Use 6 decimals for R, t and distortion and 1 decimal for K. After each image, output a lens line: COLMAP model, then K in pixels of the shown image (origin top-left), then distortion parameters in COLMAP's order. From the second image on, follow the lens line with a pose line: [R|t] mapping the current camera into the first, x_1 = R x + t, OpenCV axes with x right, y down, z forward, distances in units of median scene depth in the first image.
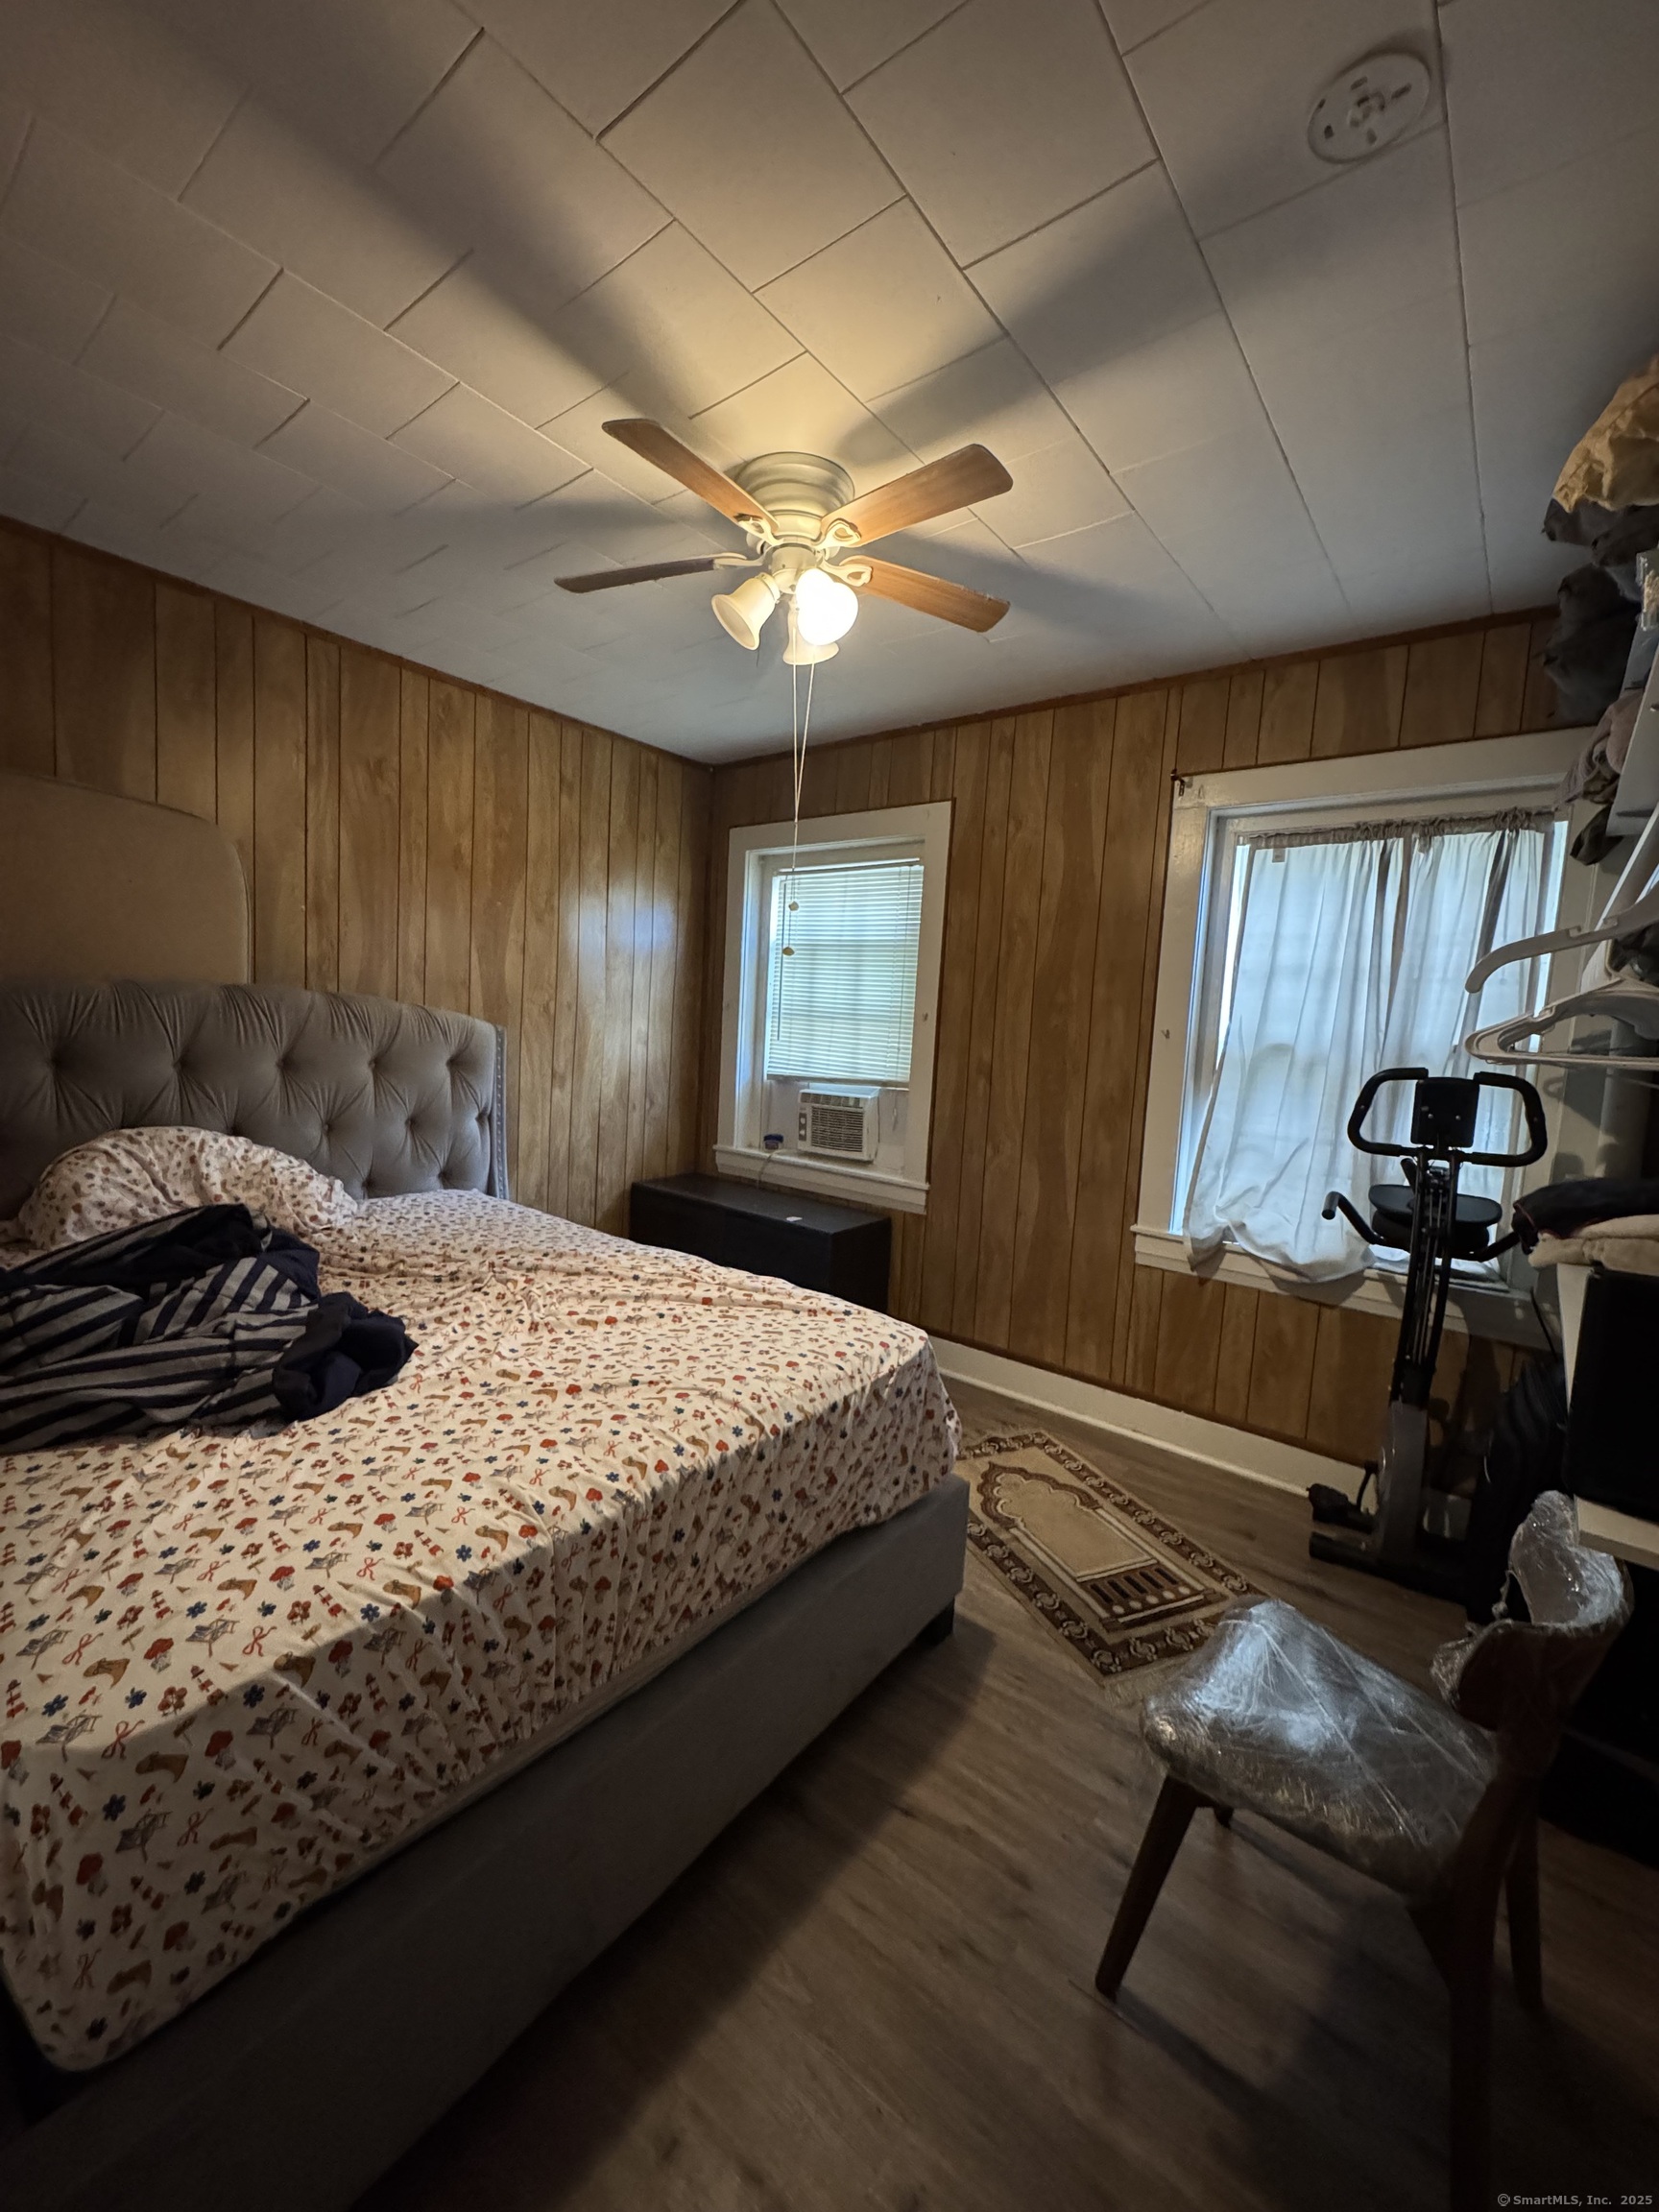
lens RADIAL K [[881.6, 0, 832.0], [0, 881.6, 1107.2], [0, 0, 1]] dist [-0.001499, -0.000097]
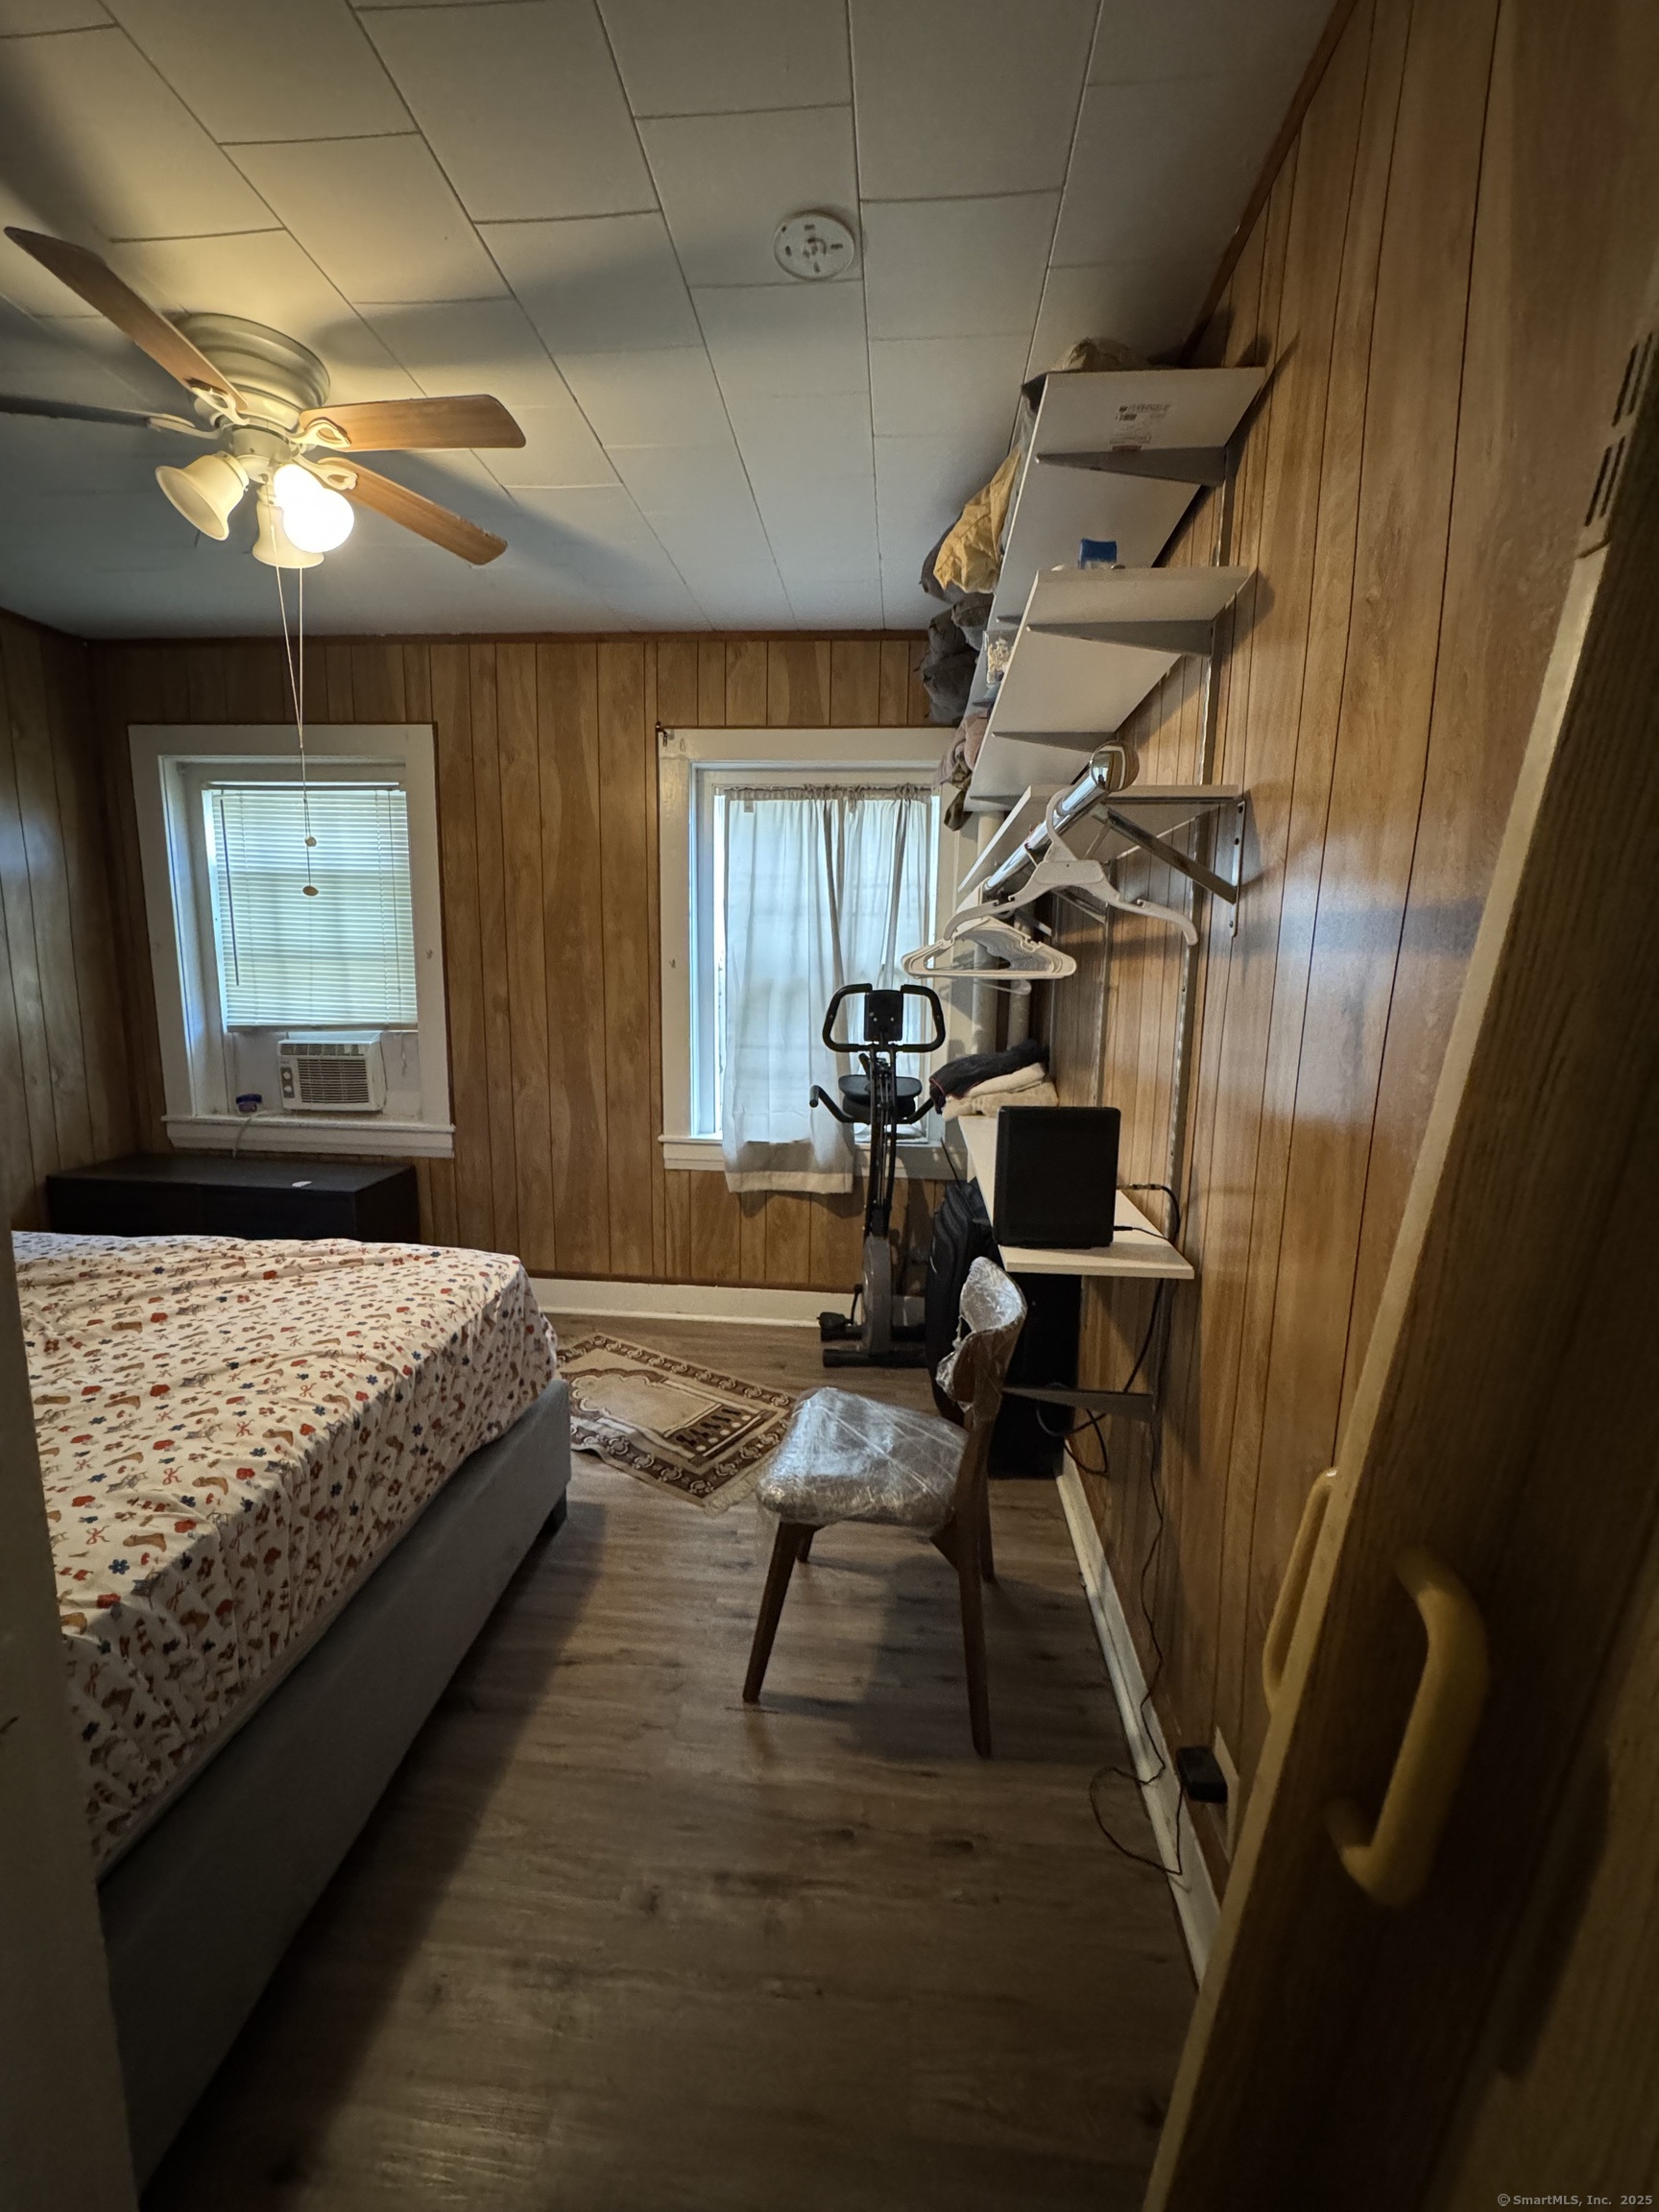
lens RADIAL K [[881.6, 0, 824.6], [0, 881.6, 1105.9], [0, 0, 1]] dist [-0.001499, -0.000097]
pose [[0.835294, -0.123476, 0.535758, -0.115169], [0.080370, 0.991410, 0.103186, -0.004267], [-0.543897, -0.043132, 0.838043, -0.076215]]
